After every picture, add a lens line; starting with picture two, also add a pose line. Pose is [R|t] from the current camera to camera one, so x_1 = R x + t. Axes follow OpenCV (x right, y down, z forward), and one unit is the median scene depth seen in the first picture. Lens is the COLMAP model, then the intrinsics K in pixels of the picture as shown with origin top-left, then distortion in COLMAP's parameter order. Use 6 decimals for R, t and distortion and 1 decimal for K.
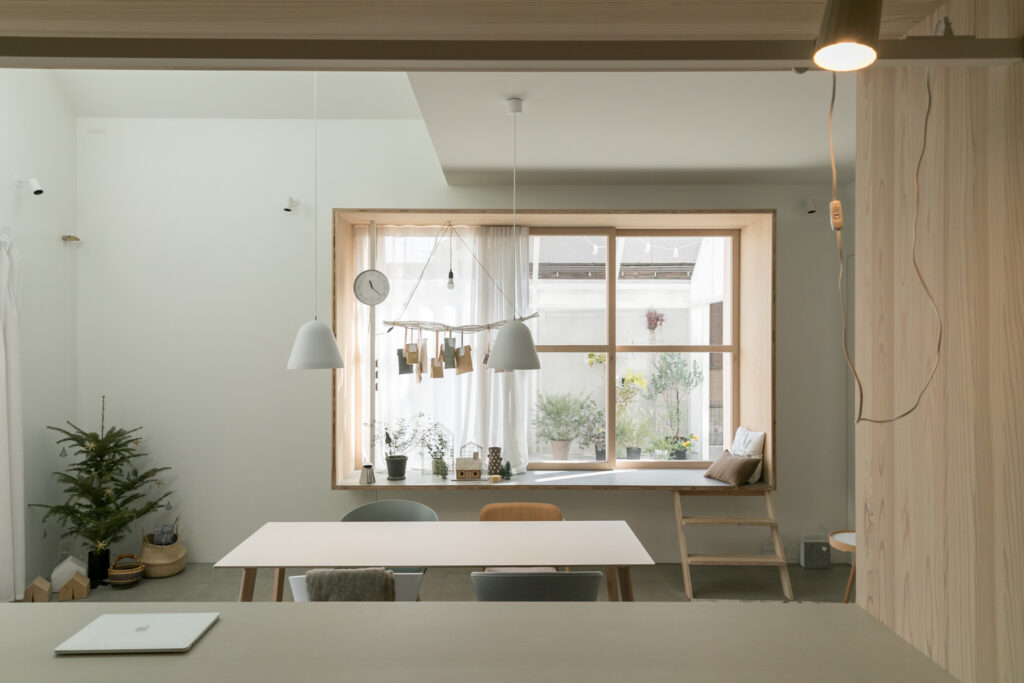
lens RADIAL K [[699.2, 0, 512.2], [0, 699.2, 340.2], [0, 0, 1]] dist [0.038469, 0.000224]
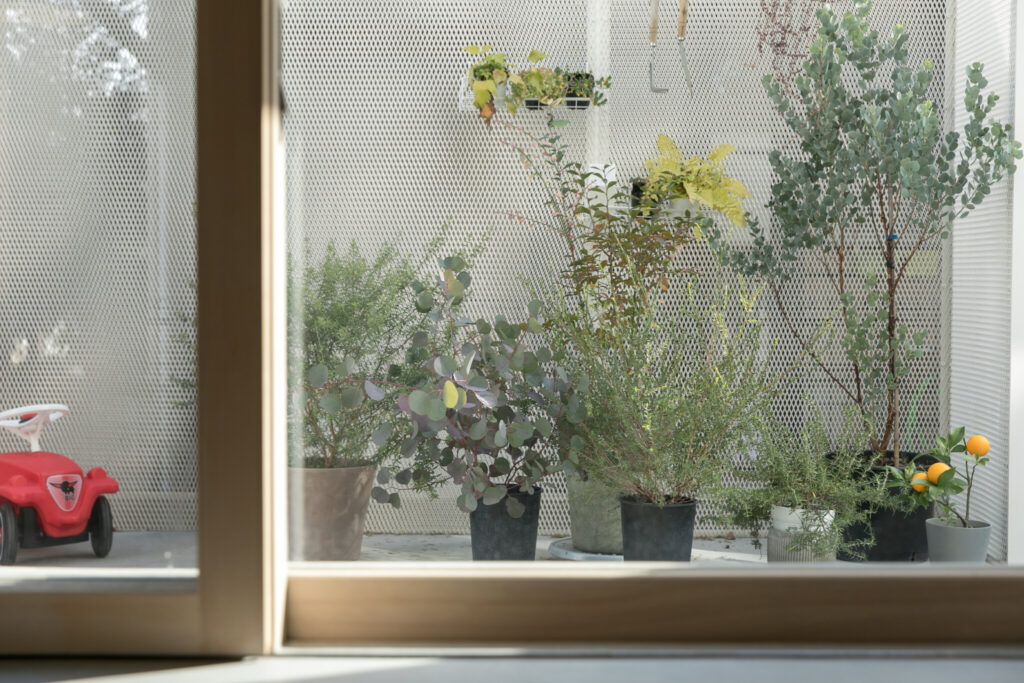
lens RADIAL K [[1666.9, 0, 512.3], [0, 1666.9, 341.4], [0, 0, 1]] dist [0.005722, 0.000000]
pose [[0.999999, -0.001490, 0.000174, 0.127353], [0.001481, 0.999005, 0.044565, 0.085959], [-0.000240, -0.044564, 0.999006, 0.518924]]
